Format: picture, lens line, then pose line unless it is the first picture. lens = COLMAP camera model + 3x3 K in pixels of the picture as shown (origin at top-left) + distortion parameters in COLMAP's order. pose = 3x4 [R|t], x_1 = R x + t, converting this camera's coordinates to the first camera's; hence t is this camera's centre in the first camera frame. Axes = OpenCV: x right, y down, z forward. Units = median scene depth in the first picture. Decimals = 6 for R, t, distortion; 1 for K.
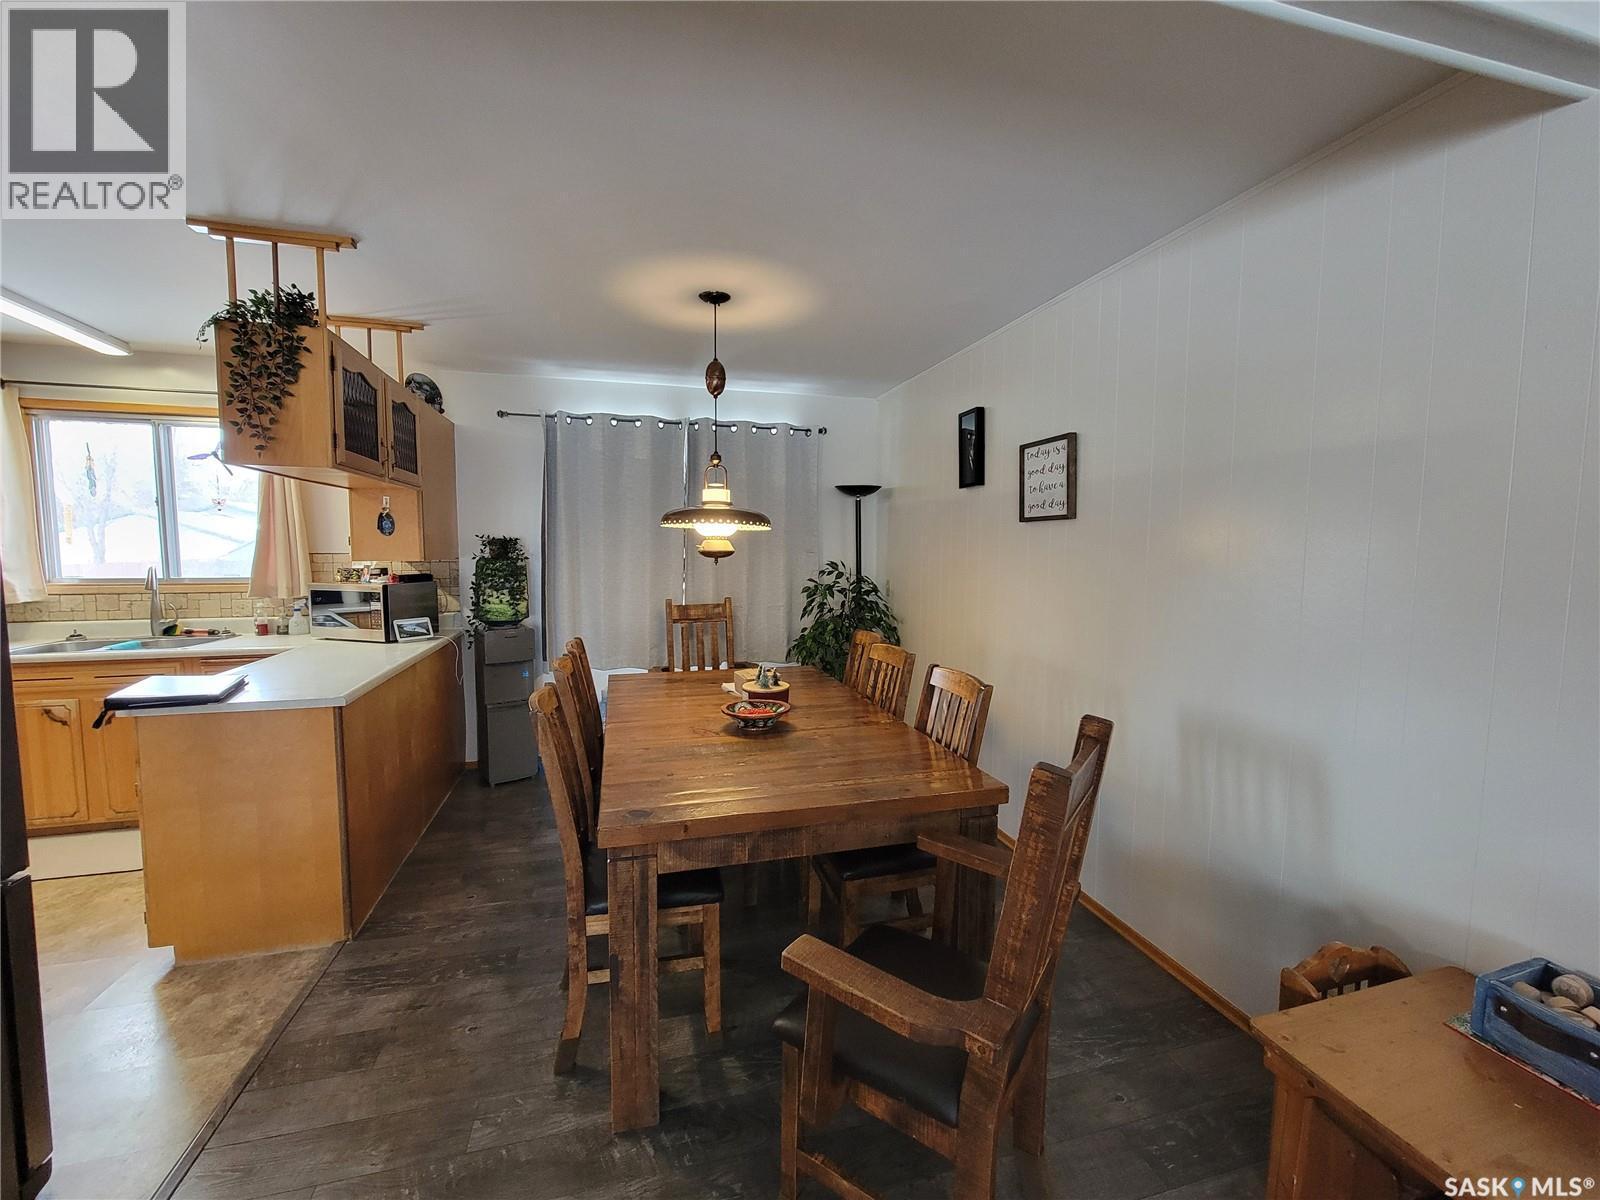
lens RADIAL K [[656.4, 0, 791.6], [0, 656.4, 593.6], [0, 0, 1]] dist [-0.001294, 0.000265]
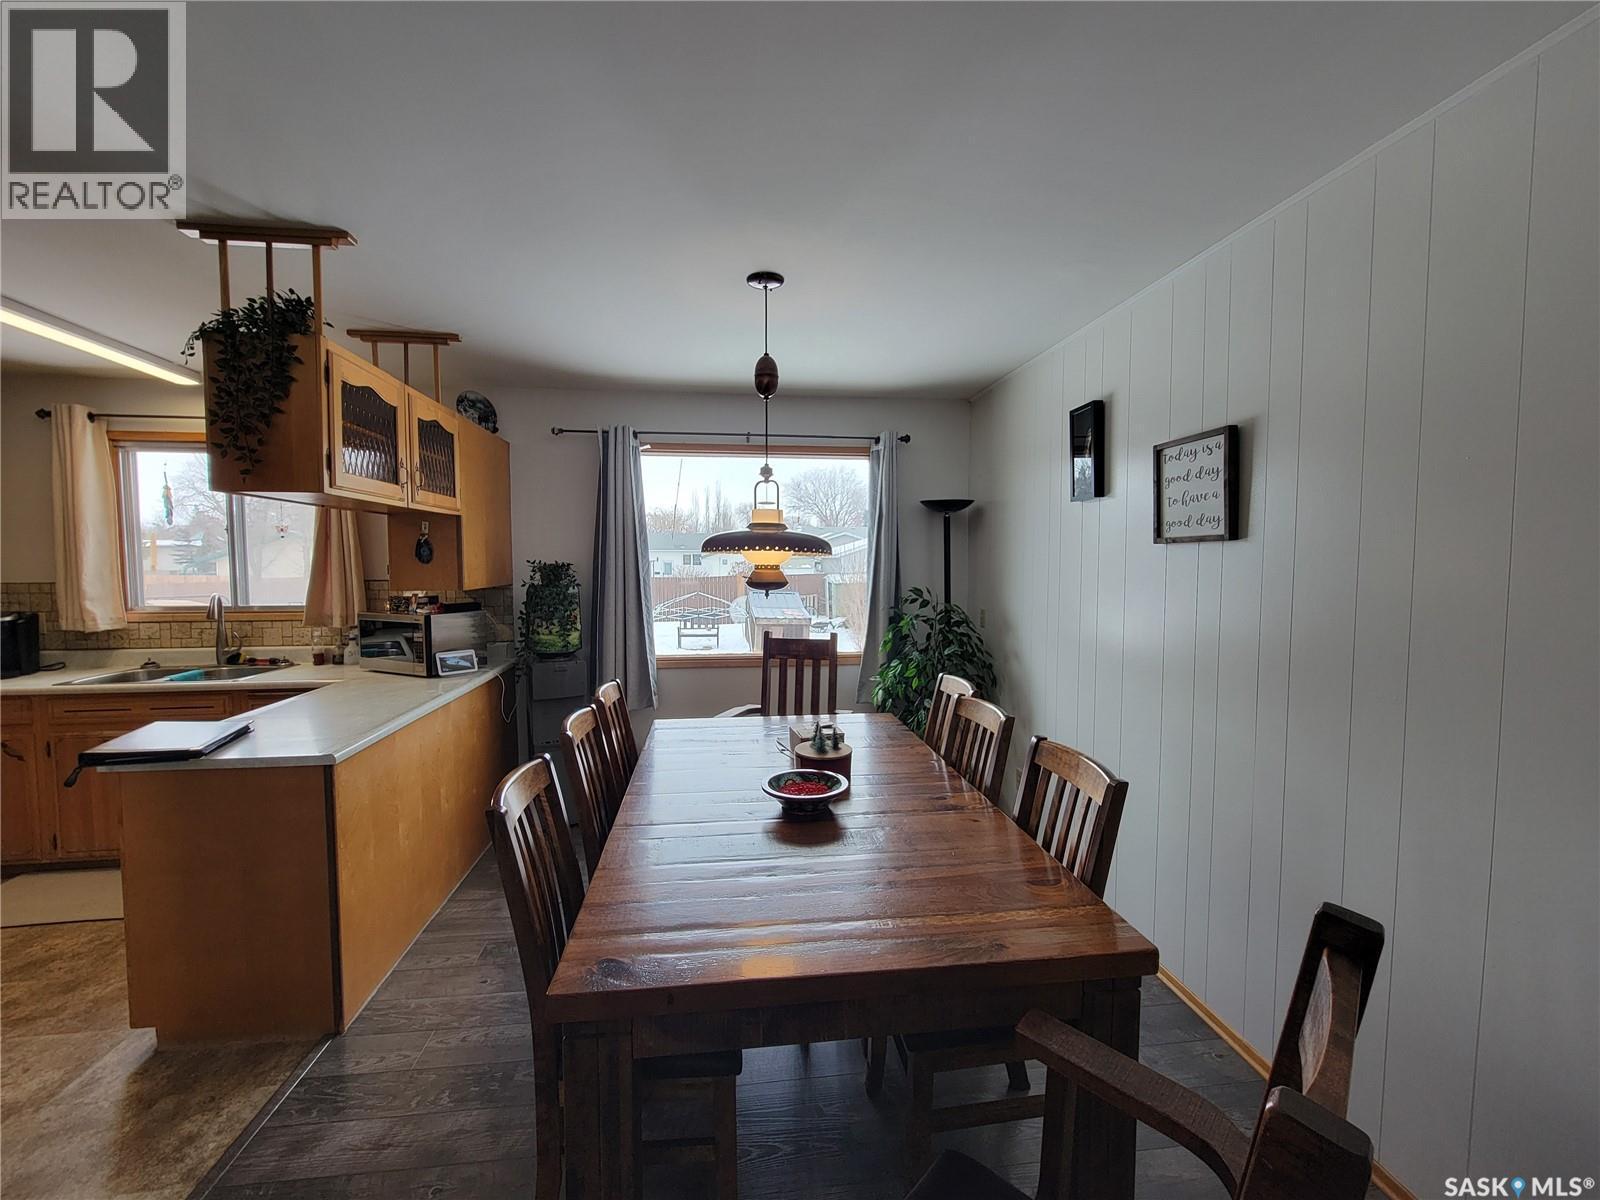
lens RADIAL K [[656.4, 0, 791.6], [0, 656.4, 593.6], [0, 0, 1]] dist [-0.001294, 0.000265]
pose [[0.989616, 0.001588, -0.143724, 0.031722], [-0.004793, 0.999748, -0.021951, -0.028019], [0.143653, 0.022412, 0.989374, 0.155043]]
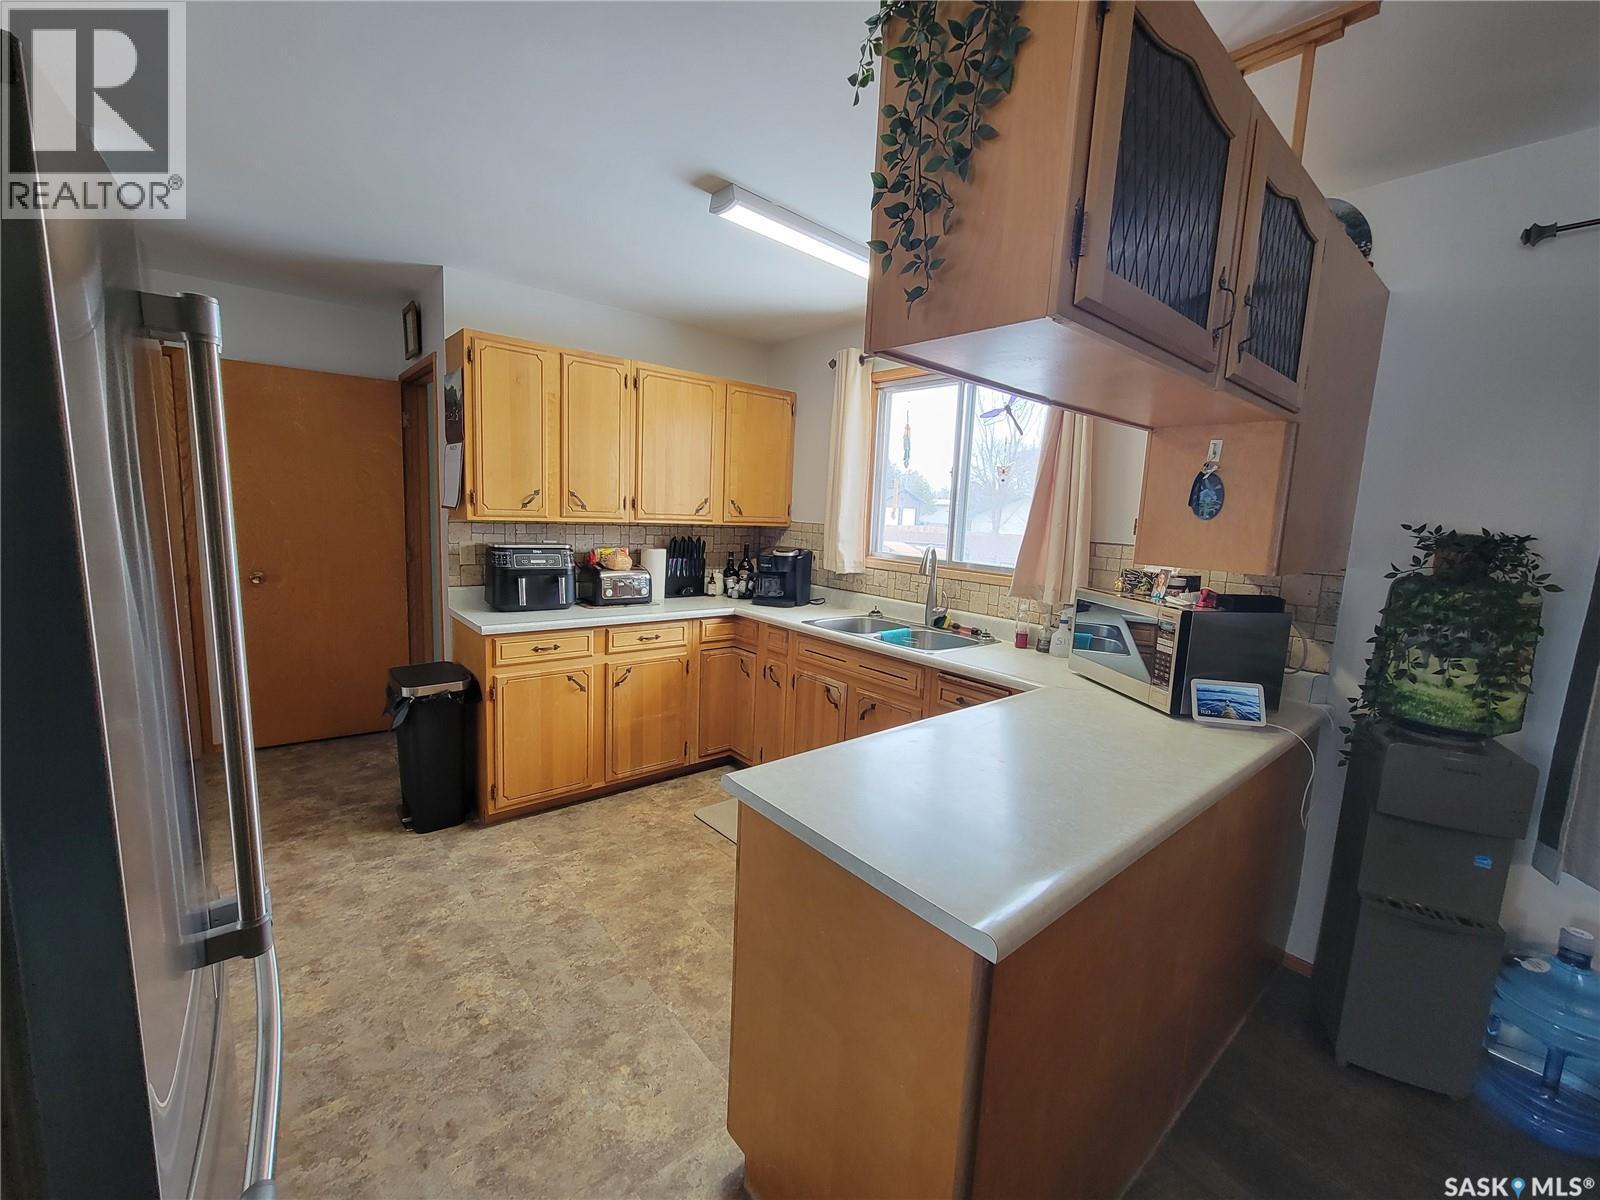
lens RADIAL K [[654.1, 0, 797.1], [0, 654.1, 593.1], [0, 0, 1]] dist [-0.002144, 0.000856]
pose [[0.428040, 0.131491, -0.894143, -0.298207], [-0.113931, 0.989317, 0.090946, -0.042517], [0.896550, 0.062942, 0.438448, 0.508921]]
